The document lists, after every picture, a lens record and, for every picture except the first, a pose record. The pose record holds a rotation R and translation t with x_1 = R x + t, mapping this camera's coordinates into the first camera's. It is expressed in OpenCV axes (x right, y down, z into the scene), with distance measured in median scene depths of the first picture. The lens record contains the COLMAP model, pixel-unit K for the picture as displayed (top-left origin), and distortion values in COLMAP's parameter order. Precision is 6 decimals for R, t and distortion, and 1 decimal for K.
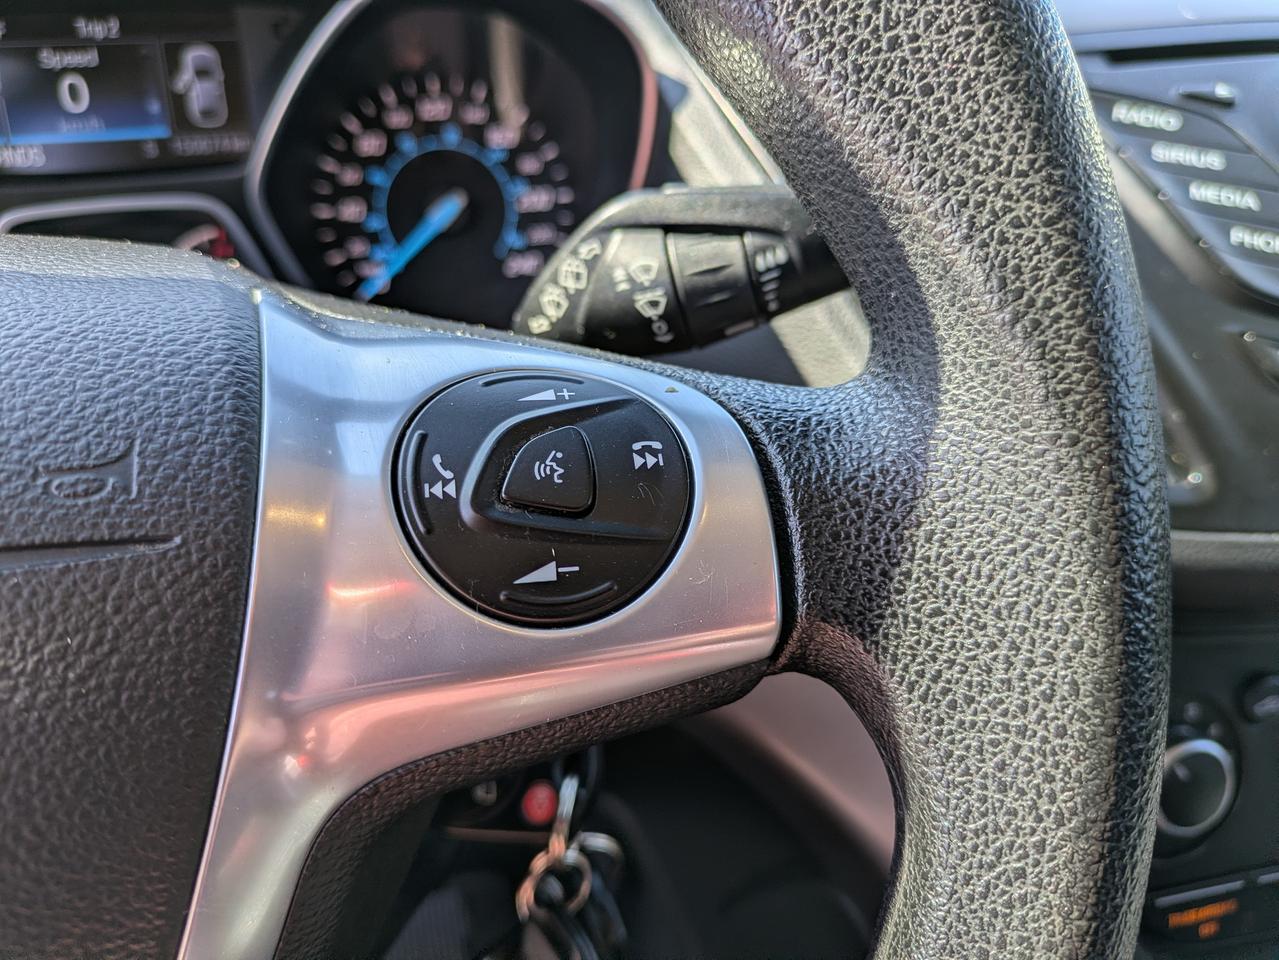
lens RADIAL K [[930.0, 0, 620.2], [0, 930.0, 514.7], [0, 0, 1]] dist [-0.024328, -0.010357]
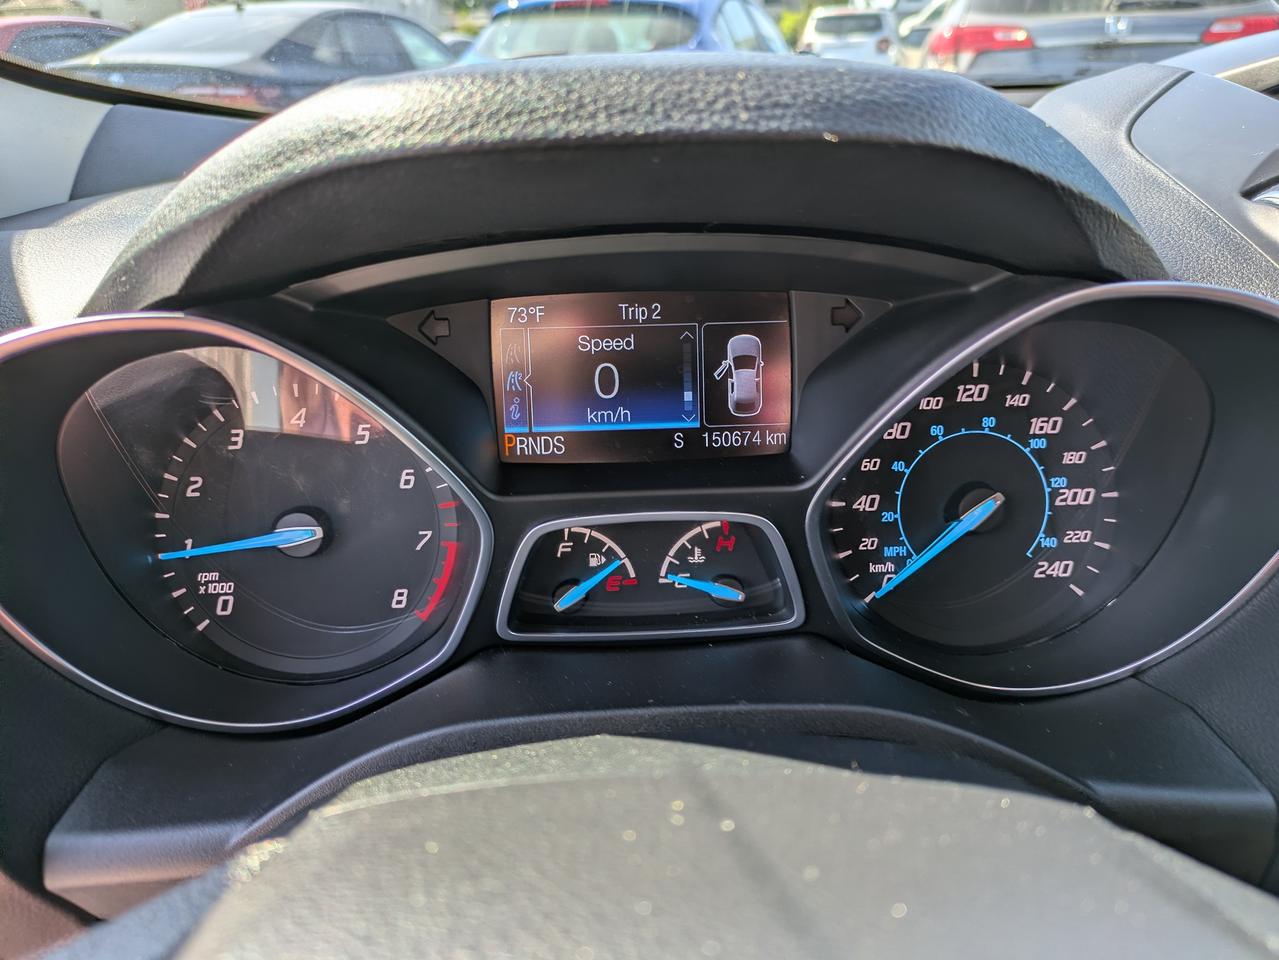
lens RADIAL K [[920.1, 0, 648.4], [0, 920.1, 512.9], [0, 0, 1]] dist [-0.007820, -0.000231]
pose [[0.985282, 0.067809, -0.156910, -0.972718], [-0.083705, 0.991756, -0.097020, -0.591954], [0.149038, 0.108727, 0.982836, 0.321286]]
